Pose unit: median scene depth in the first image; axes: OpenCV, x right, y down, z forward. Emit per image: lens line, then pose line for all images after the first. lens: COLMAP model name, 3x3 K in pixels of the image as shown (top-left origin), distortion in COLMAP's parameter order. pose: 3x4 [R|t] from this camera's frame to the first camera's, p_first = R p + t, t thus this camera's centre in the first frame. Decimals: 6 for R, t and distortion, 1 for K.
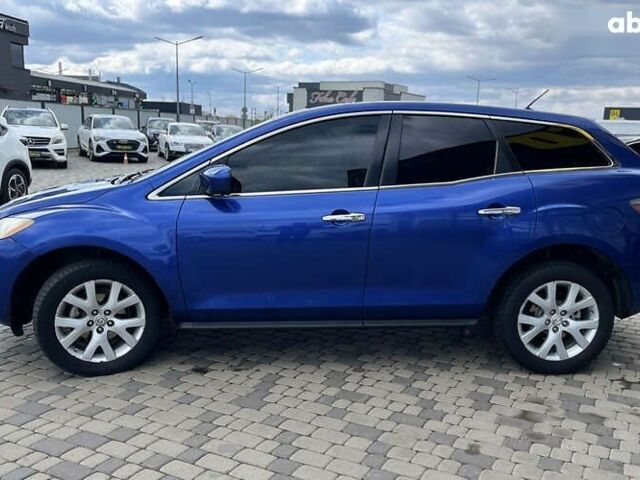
lens RADIAL K [[644.1, 0, 287.9], [0, 644.1, 207.7], [0, 0, 1]] dist [0.090069, -0.129732]
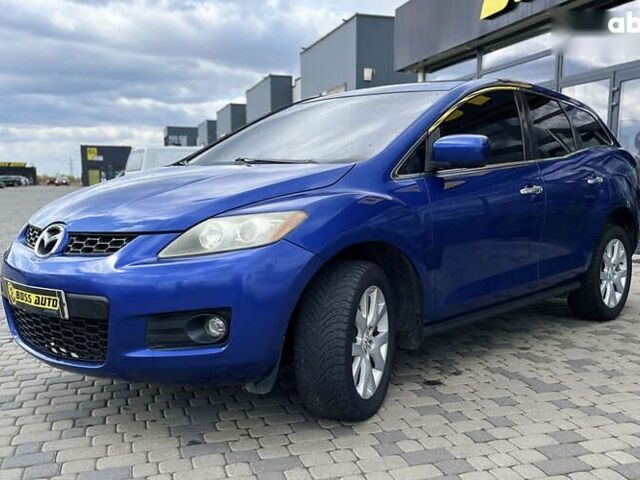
lens RADIAL K [[732.4, 0, 320.0], [0, 732.4, 240.0], [0, 0, 1]] dist [0.053861, -0.019532]
pose [[0.694048, -0.082415, 0.715196, -0.931192], [0.102954, 0.994577, 0.014699, 0.039867], [-0.712529, 0.063431, 0.698770, 0.446497]]
